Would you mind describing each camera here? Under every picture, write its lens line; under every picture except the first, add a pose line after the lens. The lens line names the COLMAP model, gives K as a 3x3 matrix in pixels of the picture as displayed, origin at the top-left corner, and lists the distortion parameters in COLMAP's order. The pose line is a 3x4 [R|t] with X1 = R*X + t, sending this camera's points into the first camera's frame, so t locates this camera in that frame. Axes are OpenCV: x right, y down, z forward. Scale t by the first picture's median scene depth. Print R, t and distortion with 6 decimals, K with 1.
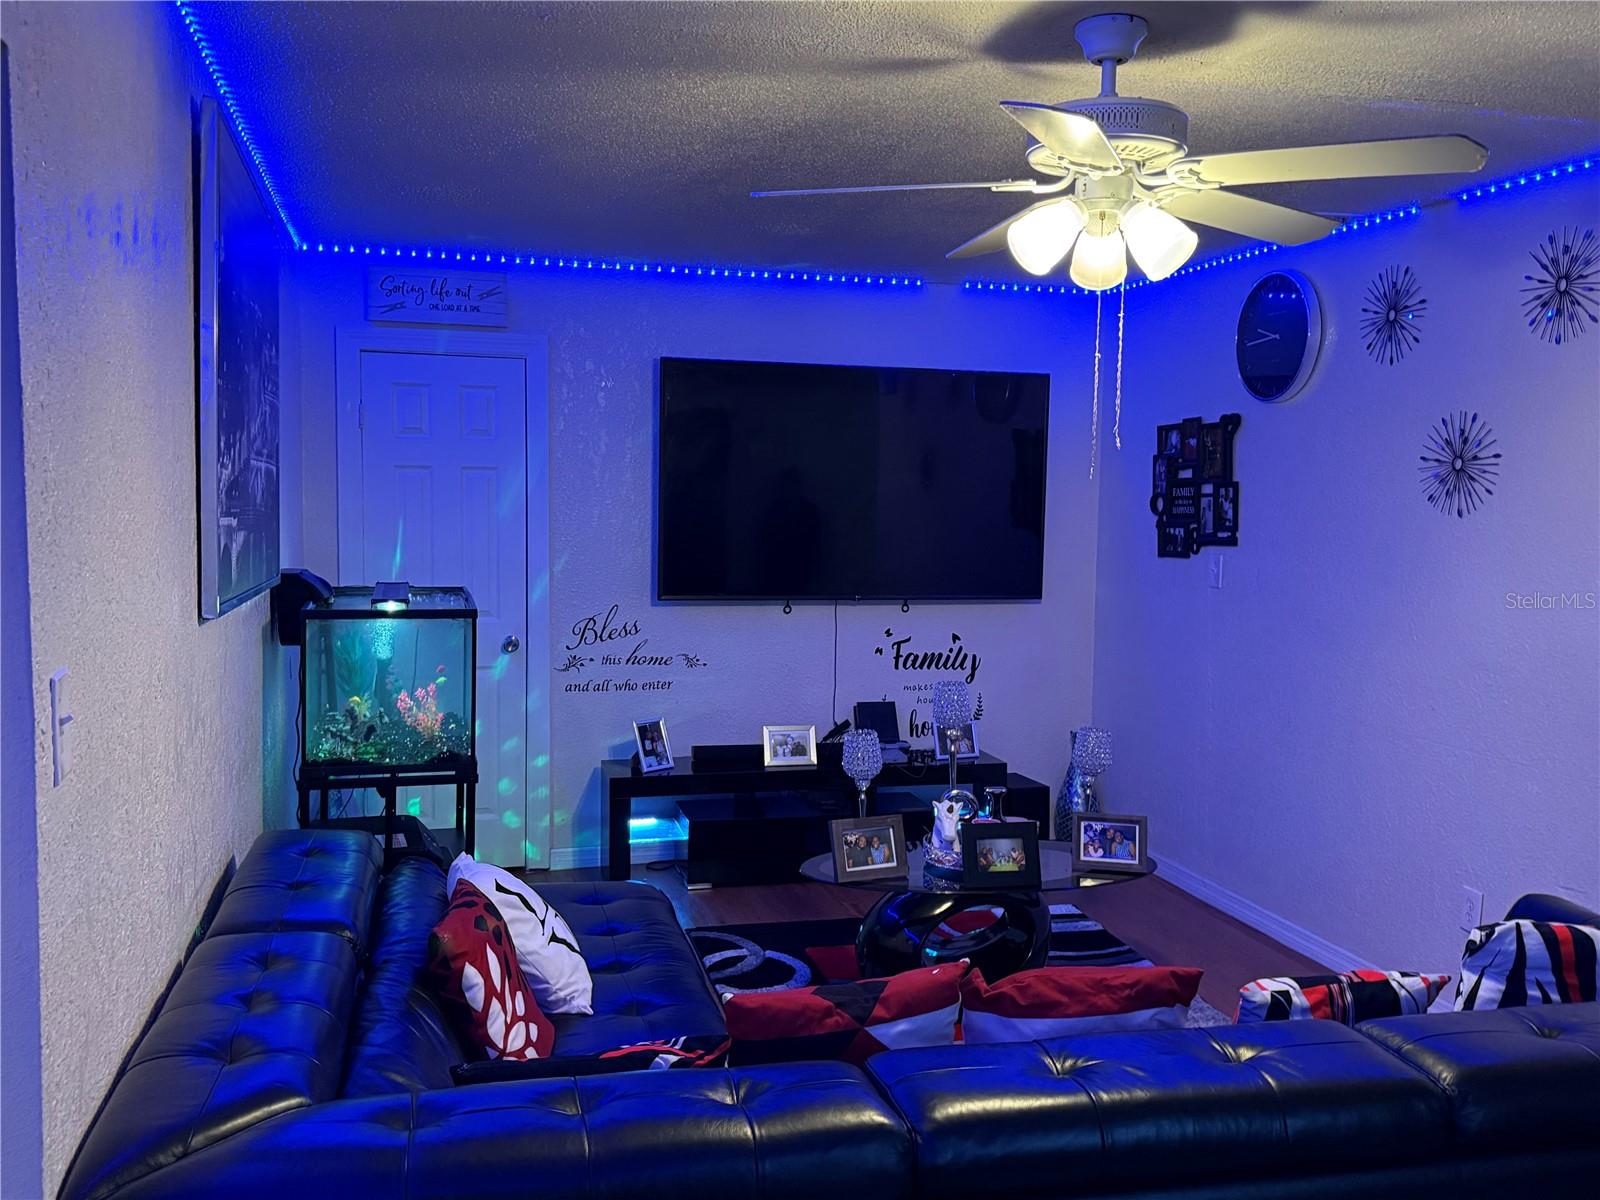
lens RADIAL K [[1429.3, 0, 794.7], [0, 1429.3, 594.6], [0, 0, 1]] dist [0.117738, -0.085198]
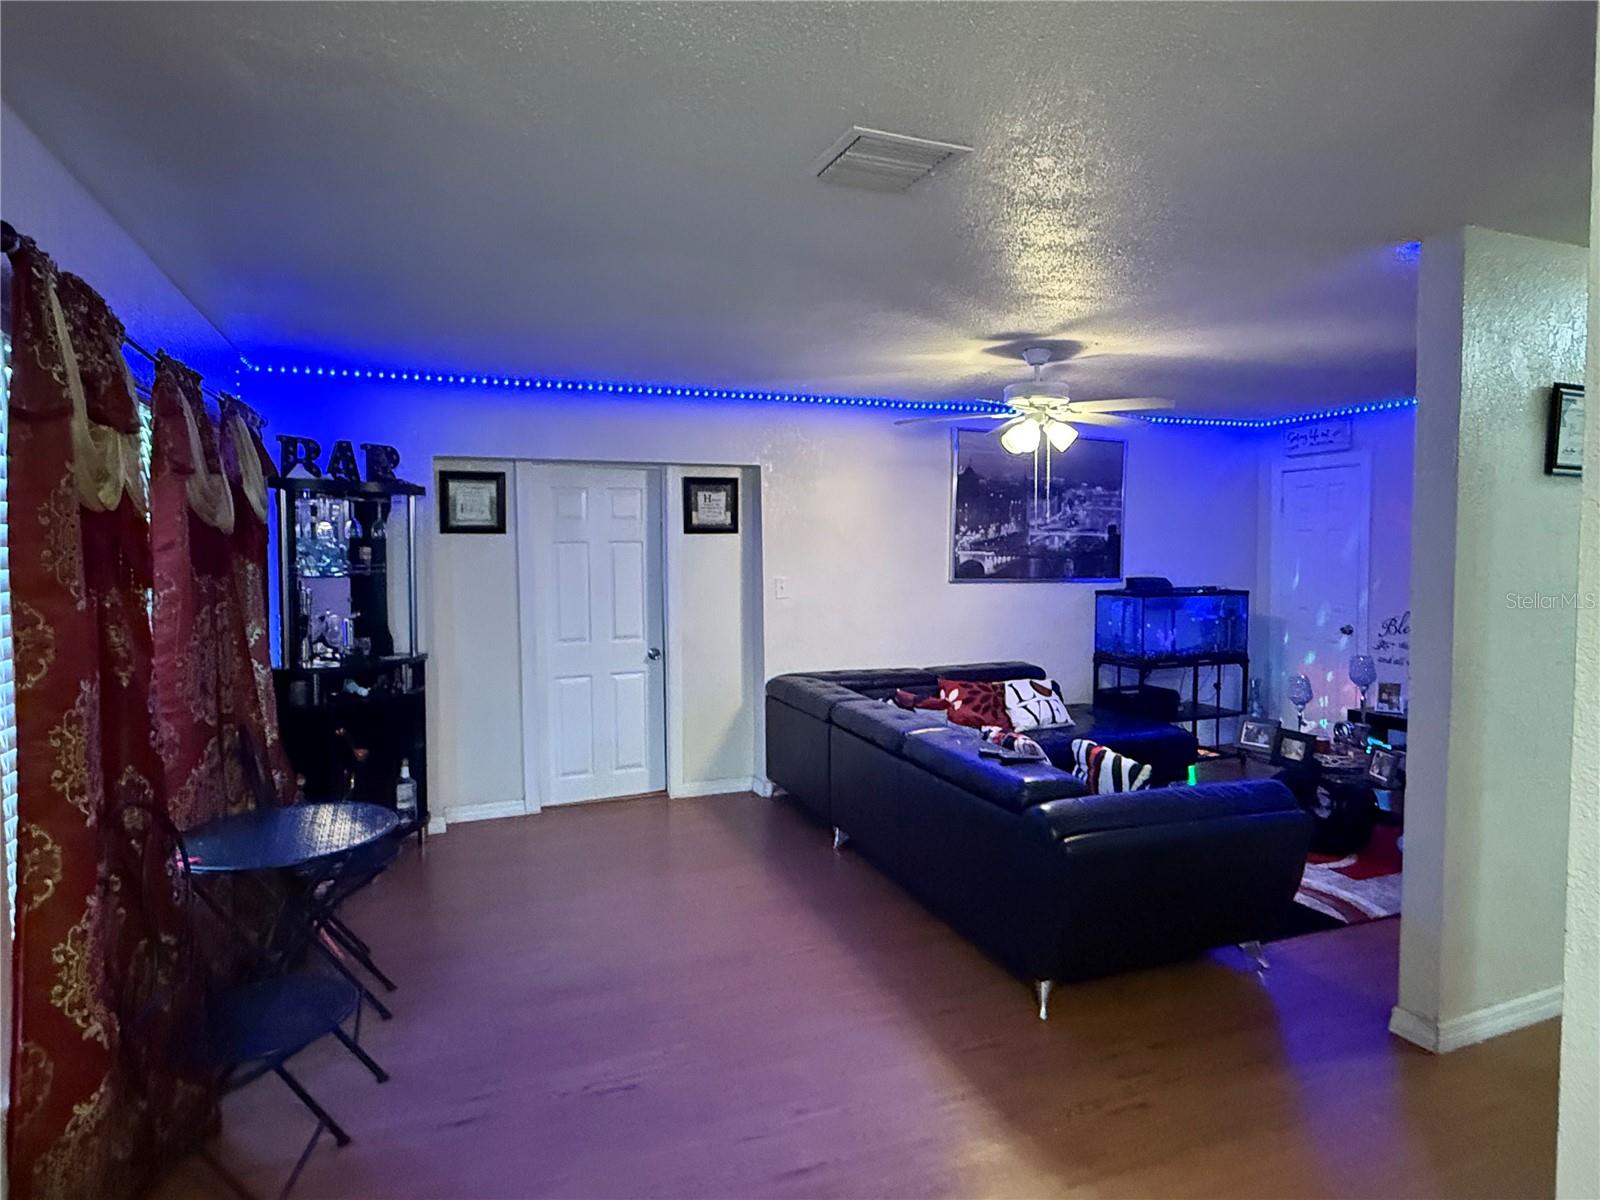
lens RADIAL K [[934.6, 0, 794.9], [0, 934.6, 600.1], [0, 0, 1]] dist [0.001003, -0.000697]
pose [[0.140477, 0.045290, -0.989048, 0.842542], [-0.064190, 0.997268, 0.036549, 0.000178], [0.988001, 0.058353, 0.143001, 0.176013]]
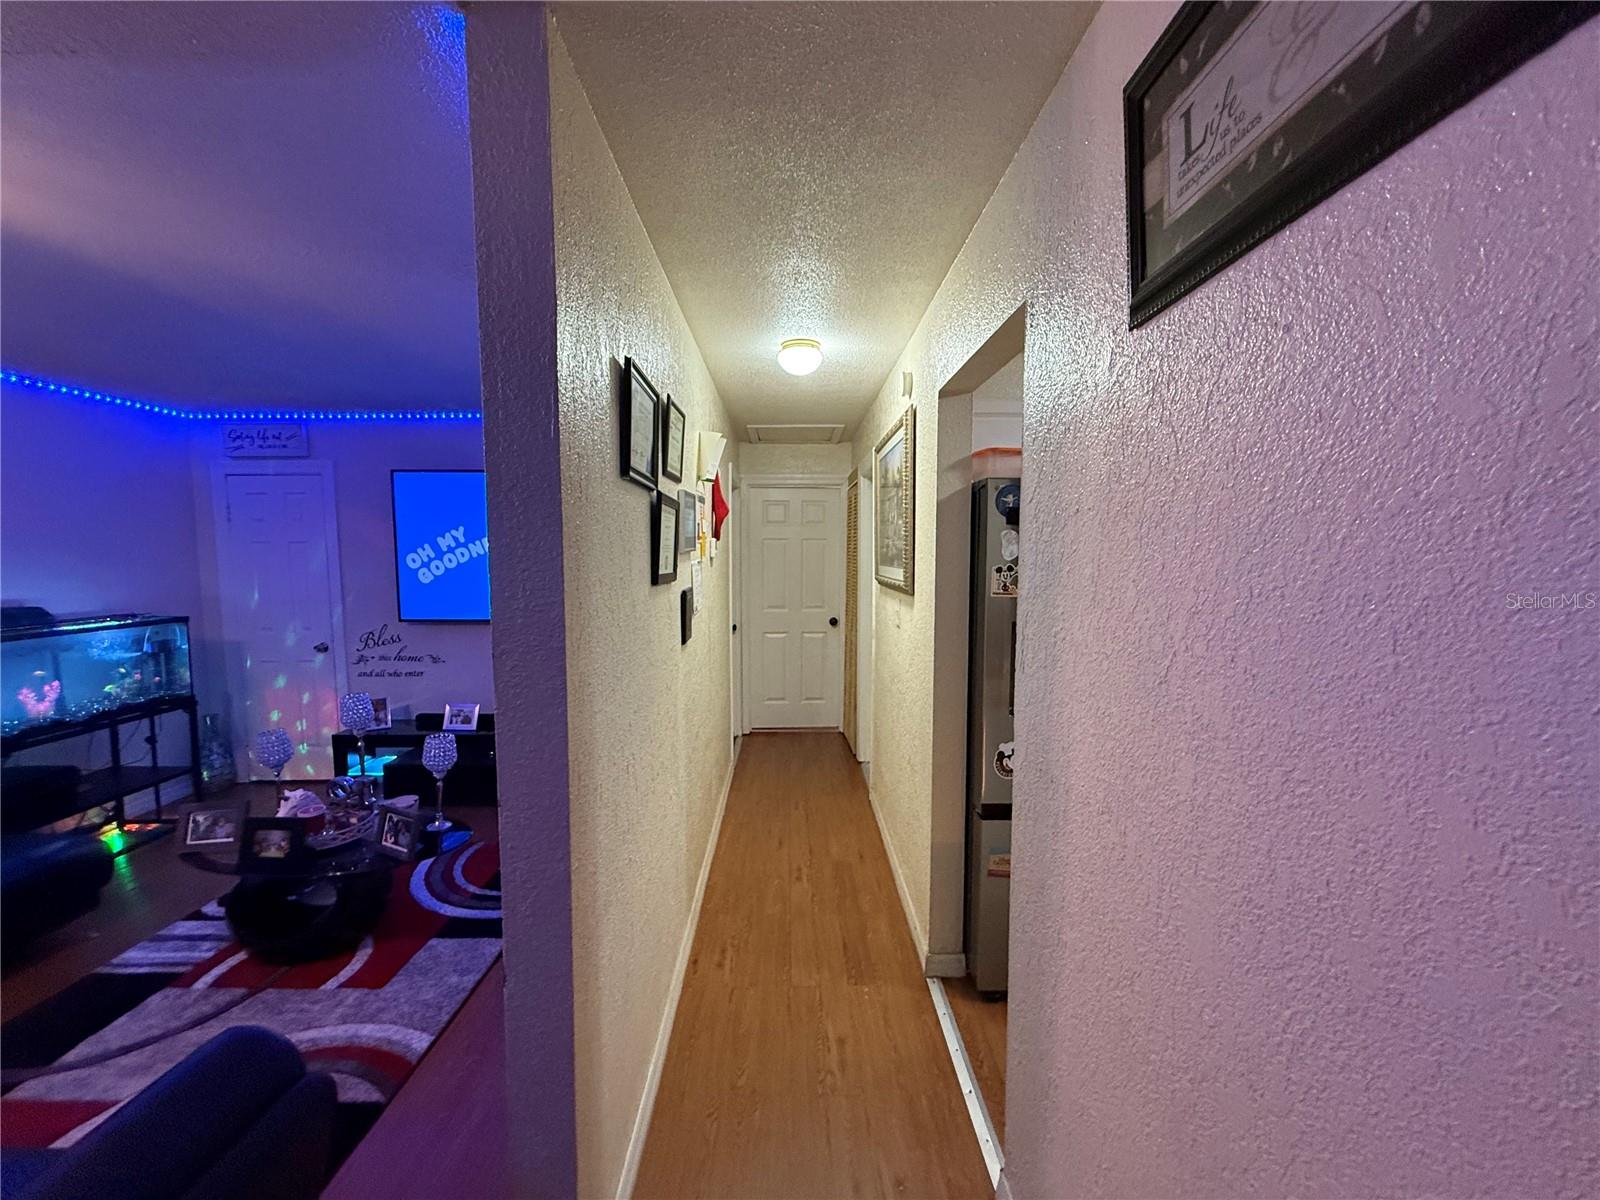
lens RADIAL K [[649.6, 0, 797.6], [0, 649.6, 599.4], [0, 0, 1]] dist [0.008210, -0.000177]
pose [[0.970401, 0.004003, -0.241465, 0.527306], [-0.003738, 0.999992, 0.001555, -0.024892], [0.241469, -0.000606, 0.970408, 0.406583]]
